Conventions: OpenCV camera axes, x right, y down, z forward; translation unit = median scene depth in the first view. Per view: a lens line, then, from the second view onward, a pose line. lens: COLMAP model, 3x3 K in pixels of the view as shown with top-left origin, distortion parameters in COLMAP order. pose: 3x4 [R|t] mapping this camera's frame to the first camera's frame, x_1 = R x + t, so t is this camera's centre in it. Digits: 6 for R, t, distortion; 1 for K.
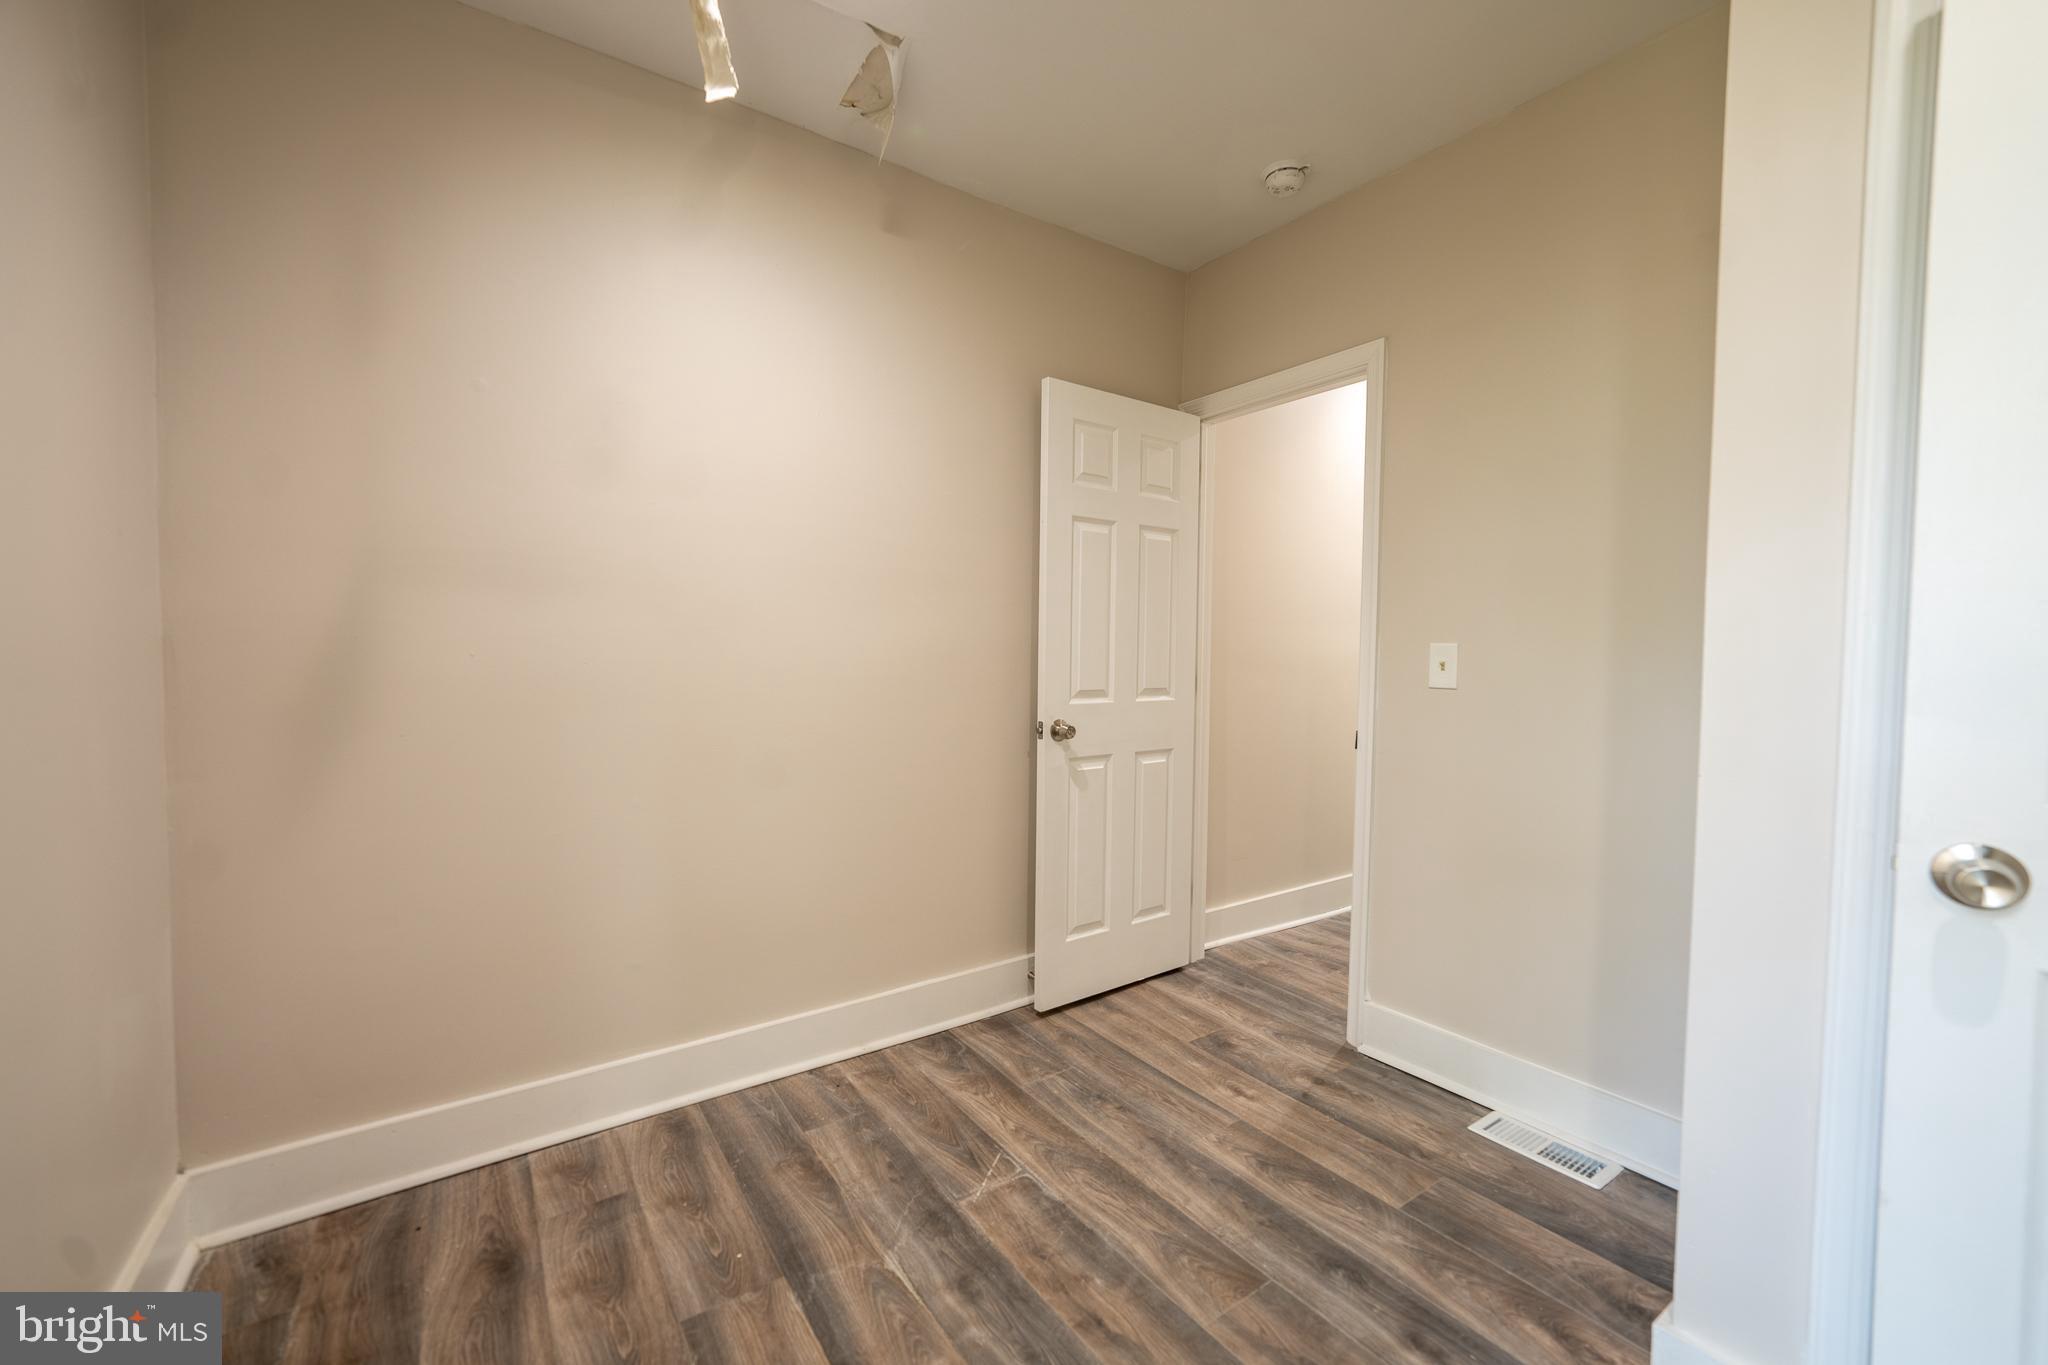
lens RADIAL K [[803.7, 0, 1024.7], [0, 803.7, 680.0], [0, 0, 1]] dist [0.000817, 0.000557]
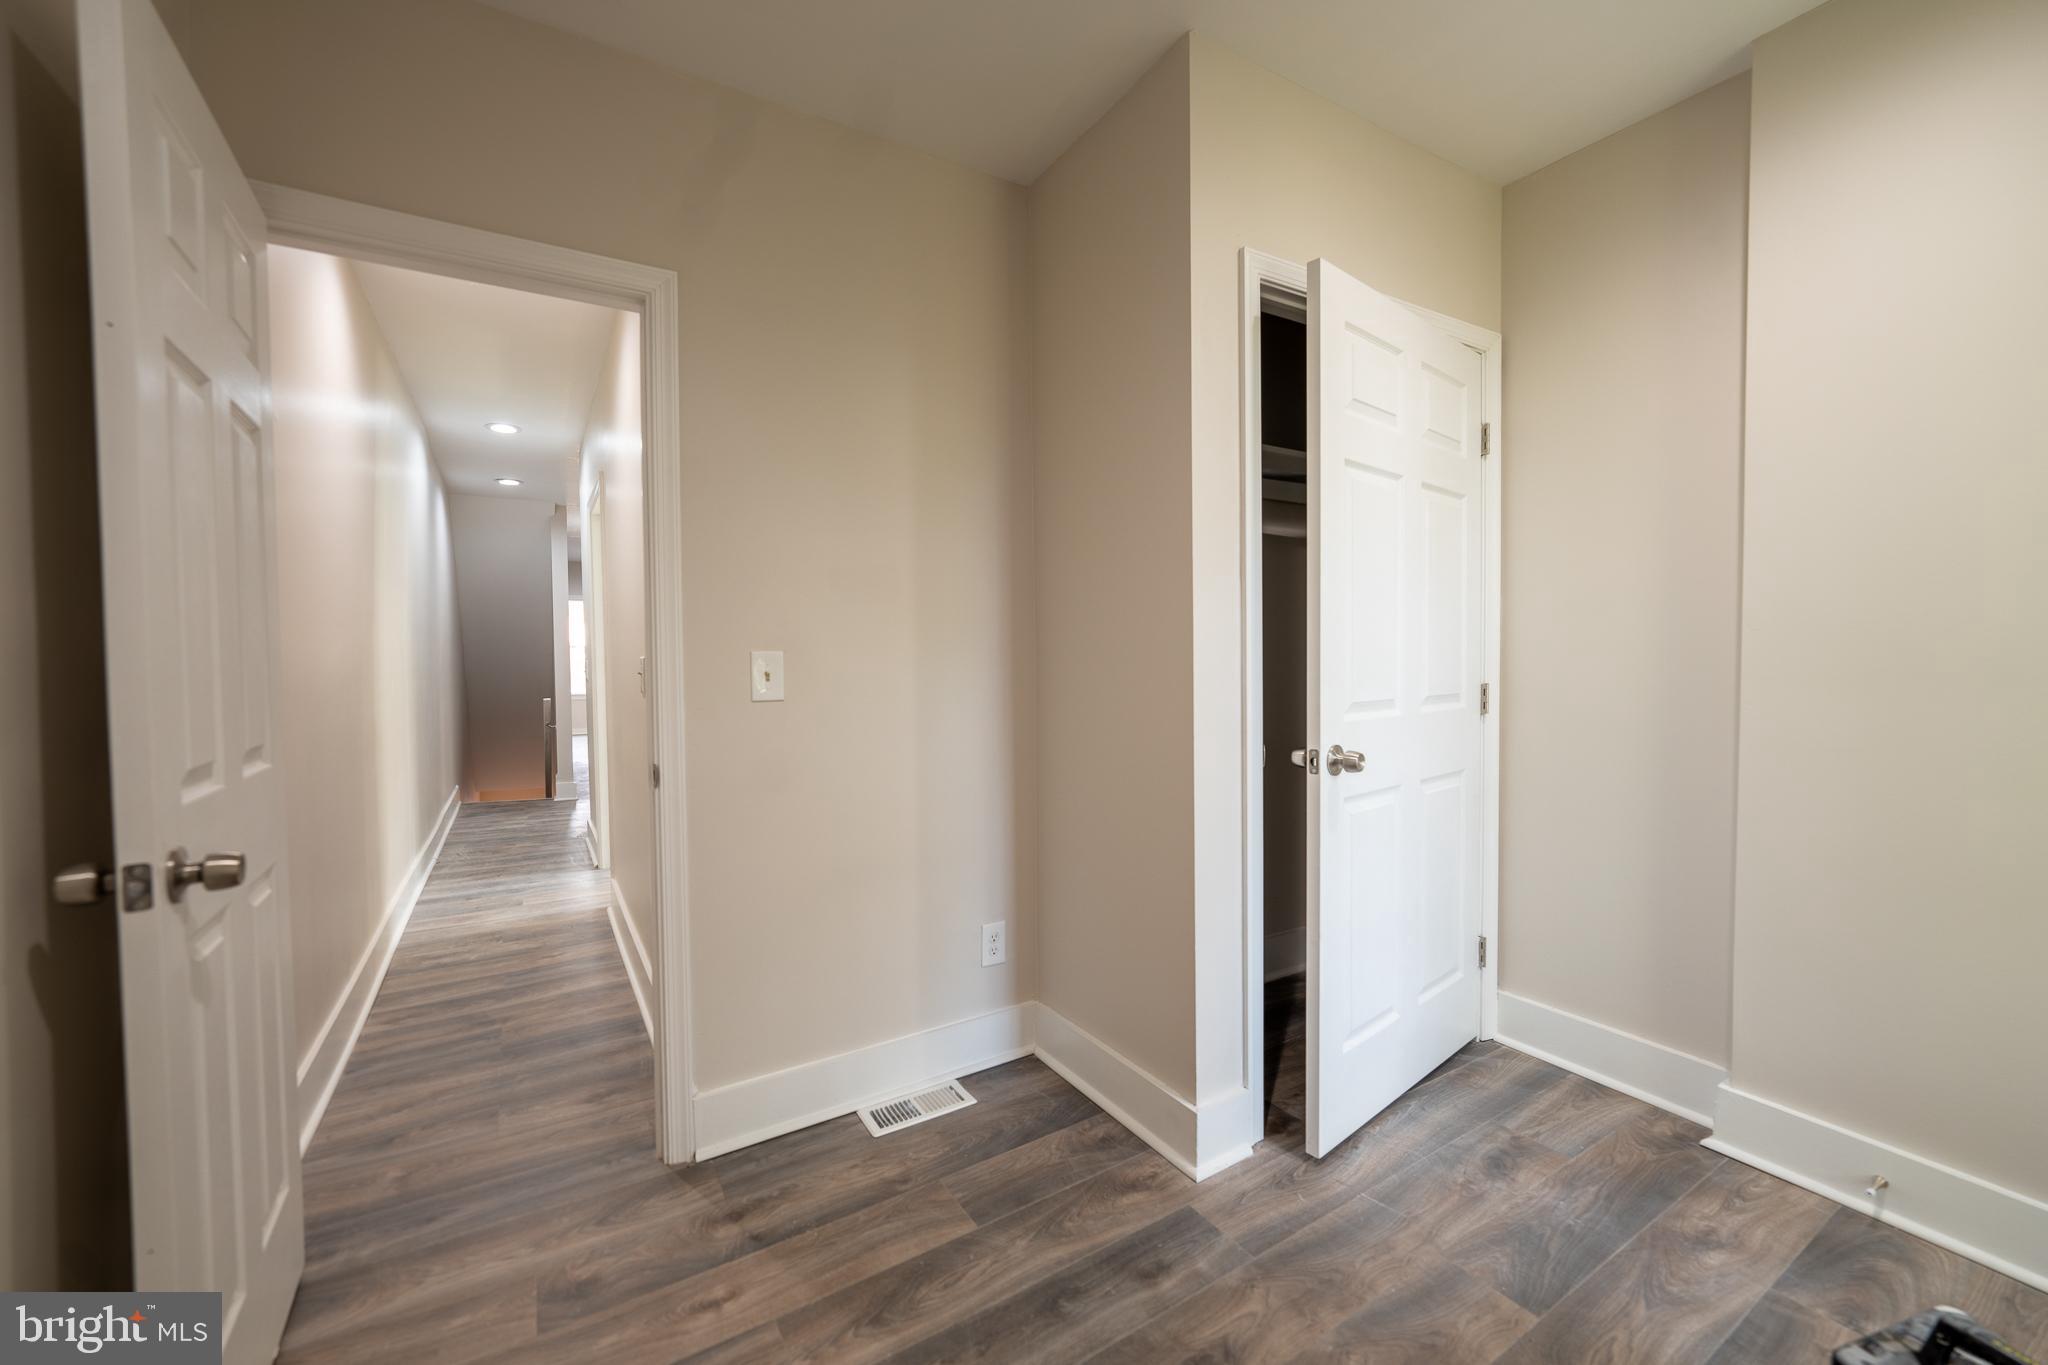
lens RADIAL K [[803.7, 0, 1028.6], [0, 803.7, 685.7], [0, 0, 1]] dist [0.000817, 0.000557]
pose [[0.055543, -0.029776, 0.998012, -0.423281], [0.040272, 0.998809, 0.027558, -0.022623], [-0.997644, 0.038661, 0.056676, 0.740423]]
